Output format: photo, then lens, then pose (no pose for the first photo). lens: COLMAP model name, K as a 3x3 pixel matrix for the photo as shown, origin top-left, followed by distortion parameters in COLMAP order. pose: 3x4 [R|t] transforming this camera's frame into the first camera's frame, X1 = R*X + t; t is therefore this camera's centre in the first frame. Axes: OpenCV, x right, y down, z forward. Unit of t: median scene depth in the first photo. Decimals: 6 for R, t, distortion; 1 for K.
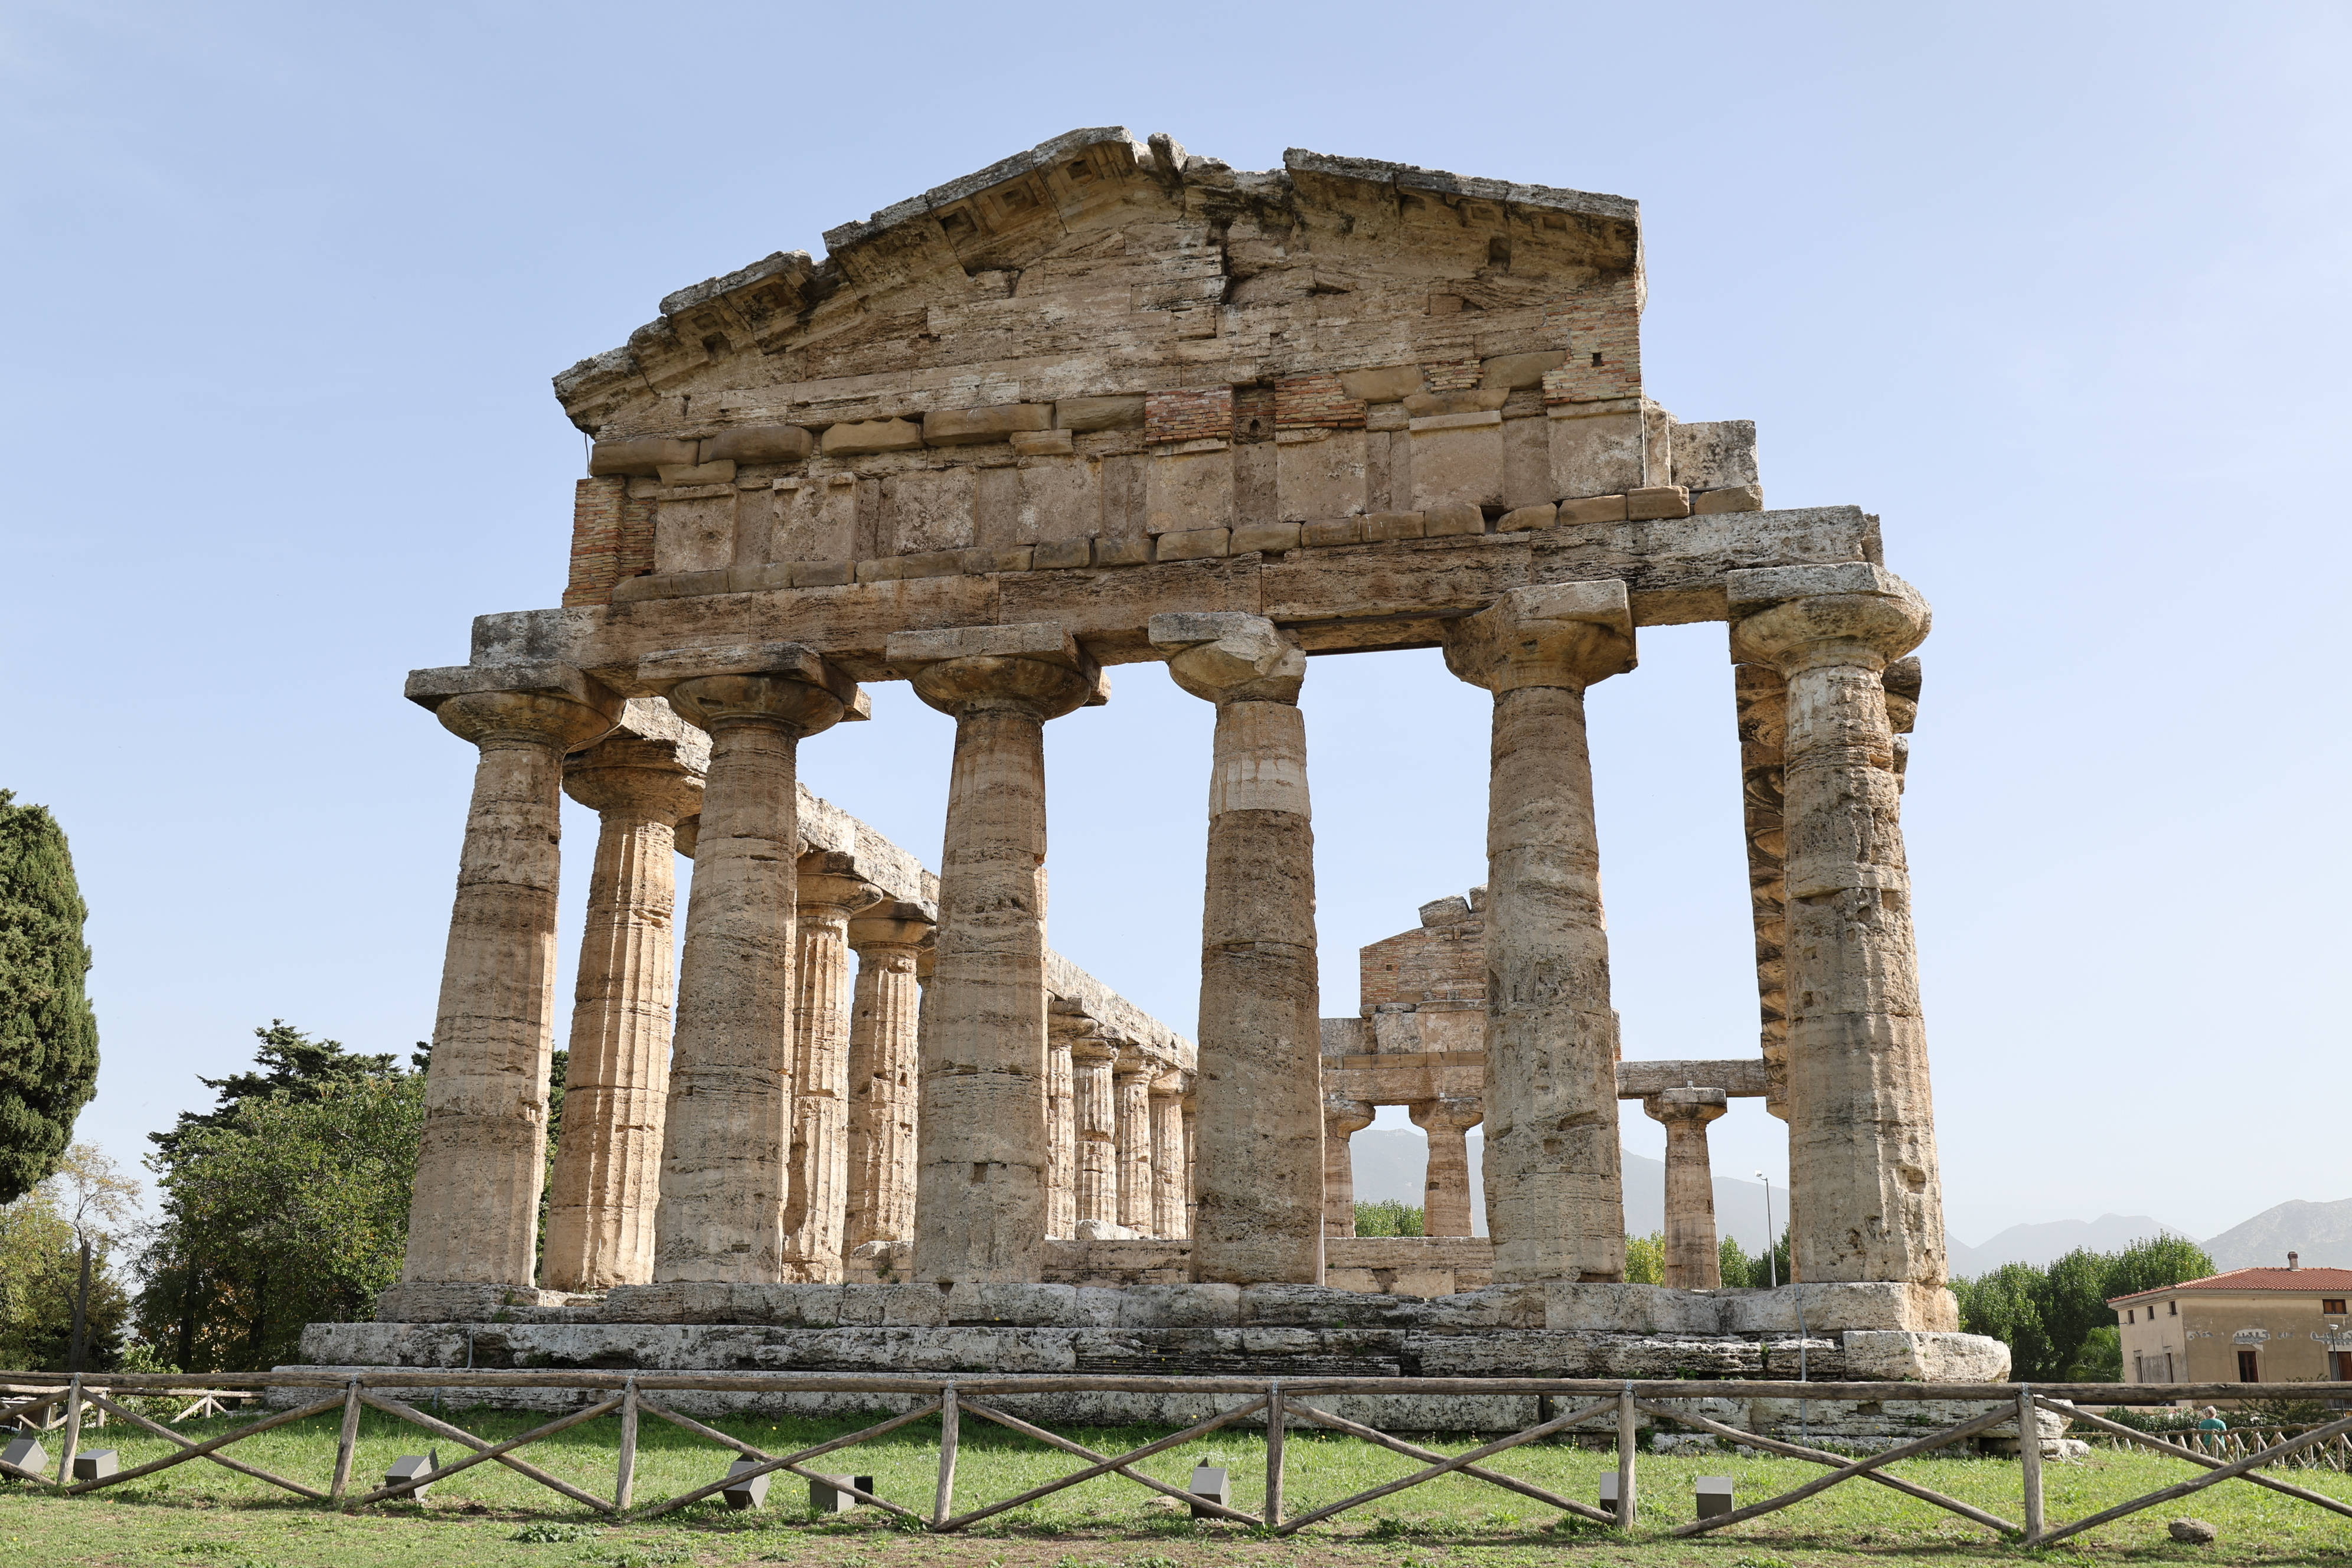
lens RADIAL K [[2367.9, 0, 1175.8], [0, 2367.9, 750.0], [0, 0, 1]] dist [-0.017027, -0.029140]
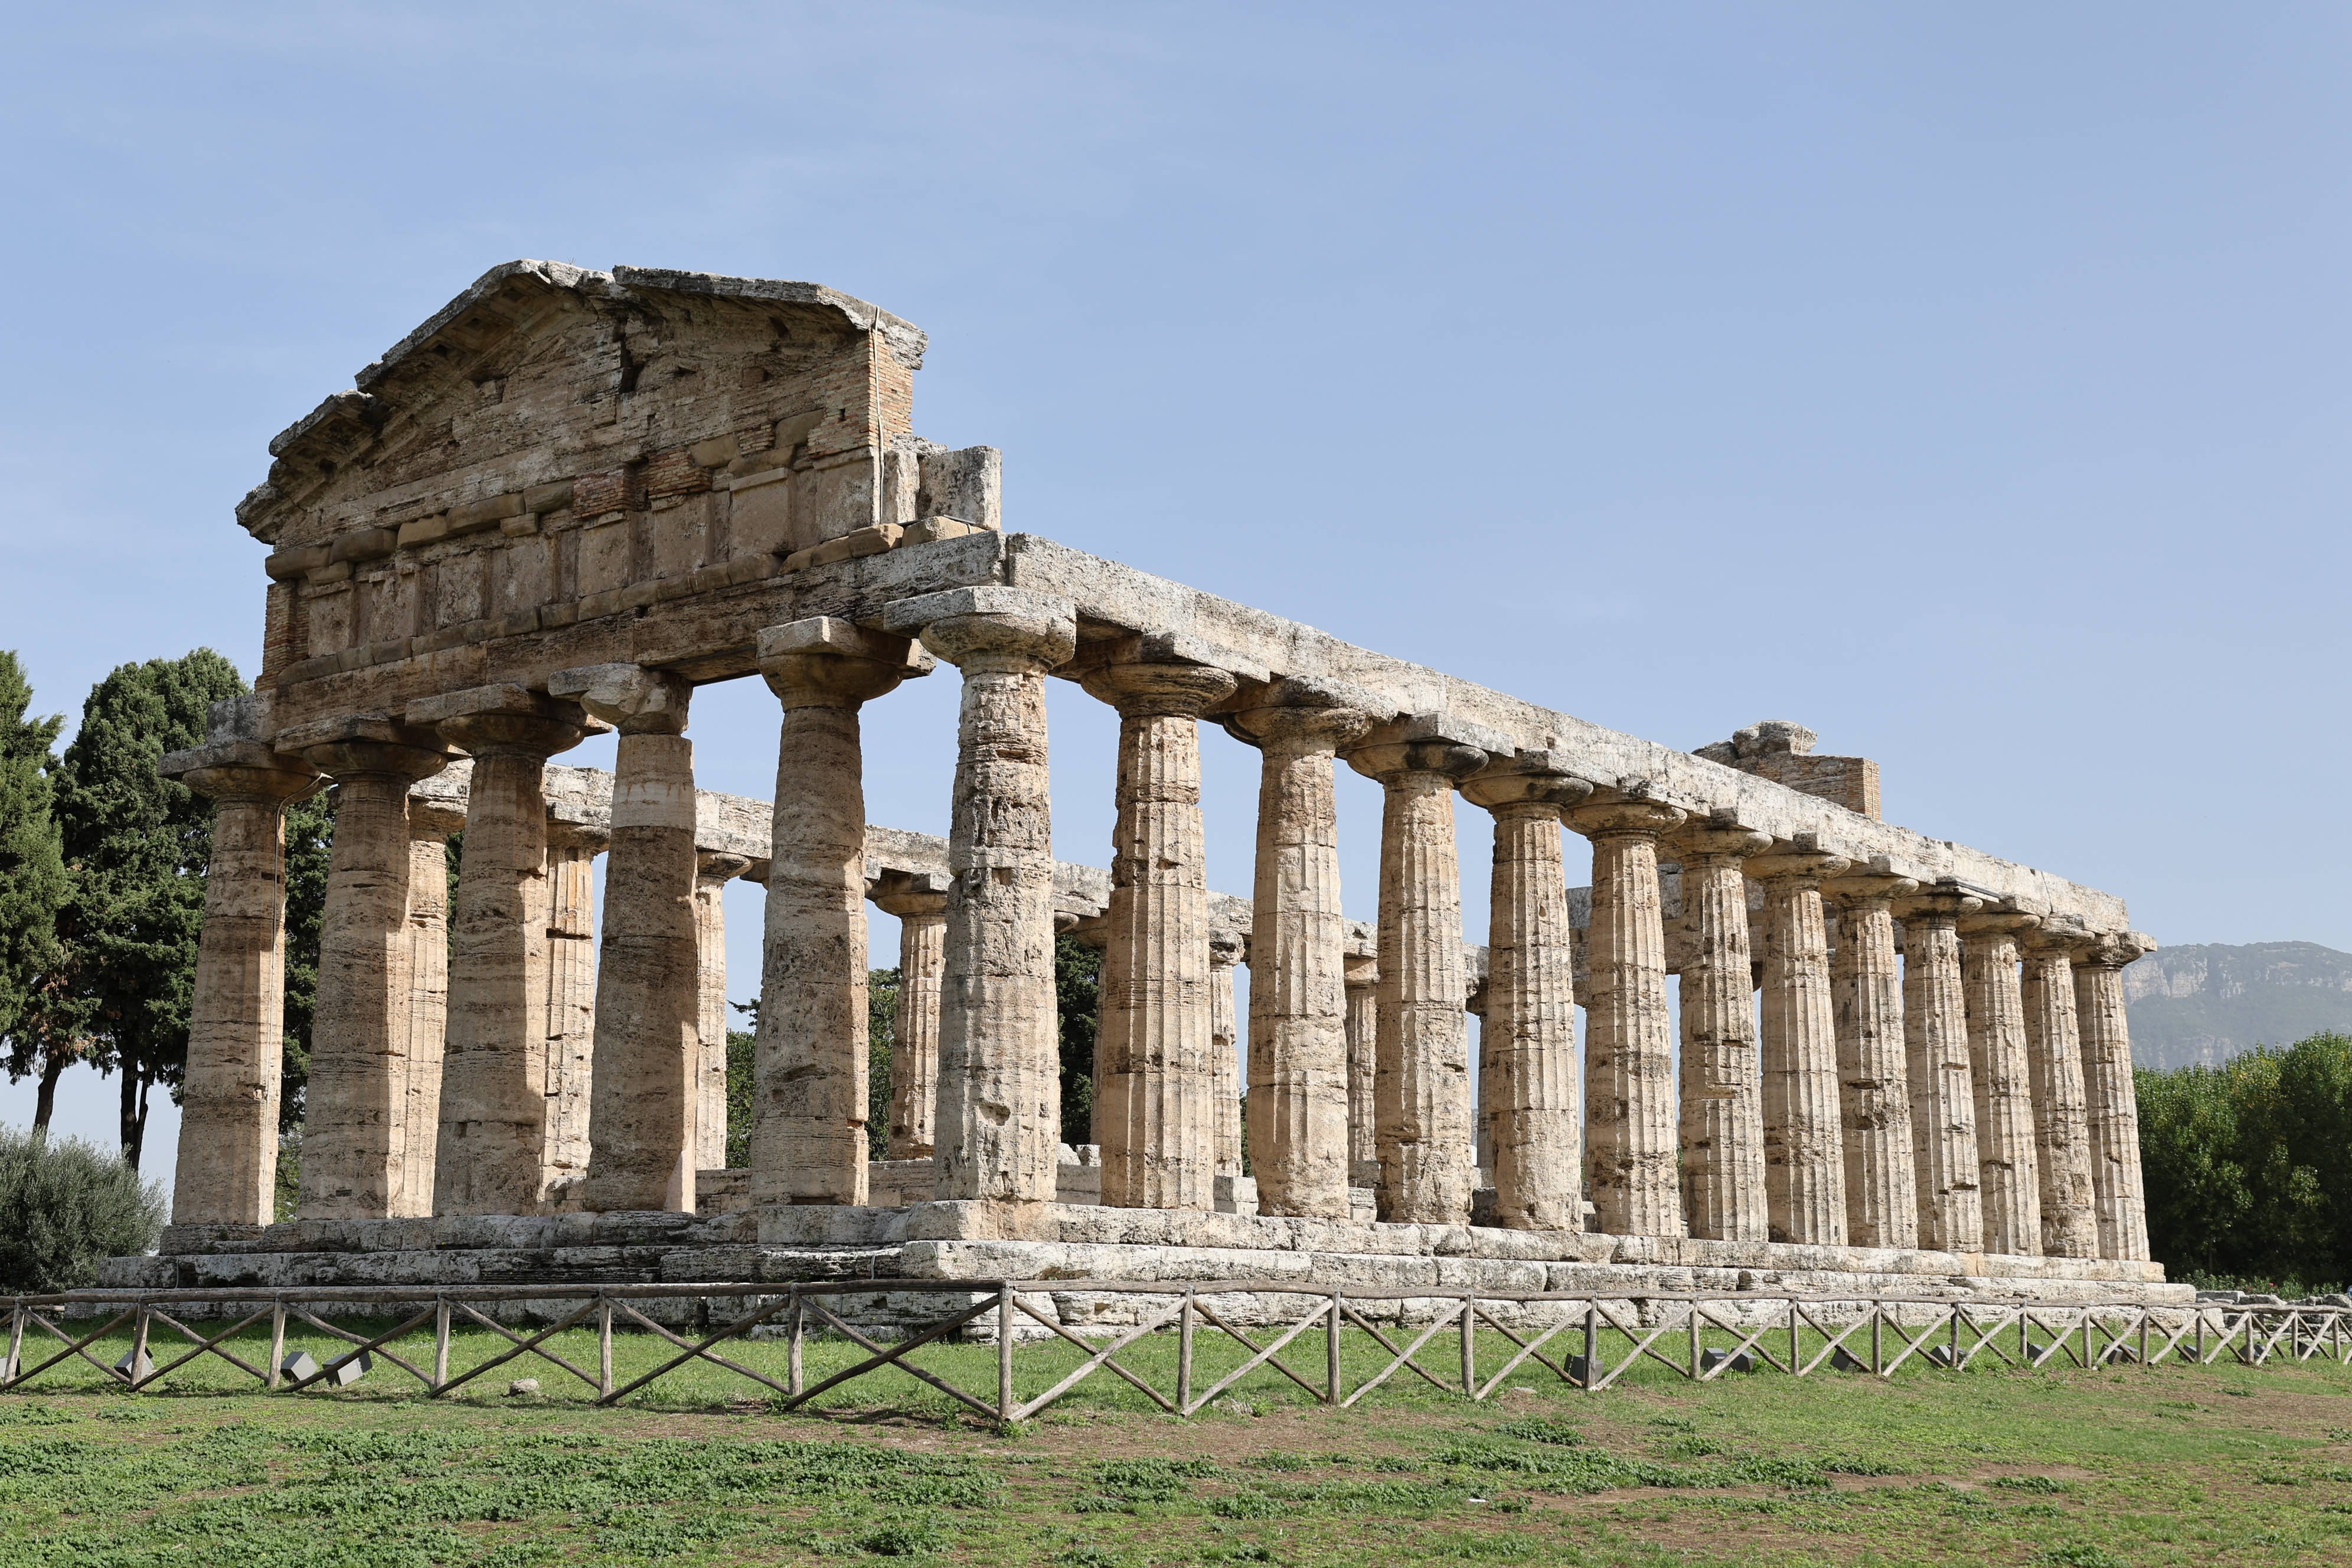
lens RADIAL K [[2921.8, 0, 1172.0], [0, 2921.8, 746.8], [0, 0, 1]] dist [-0.027446, -0.005118]
pose [[0.916830, -0.091537, -0.388644, 0.843728], [0.123522, 0.990641, 0.058070, -0.065604], [0.379691, -0.101247, 0.919556, -0.261151]]
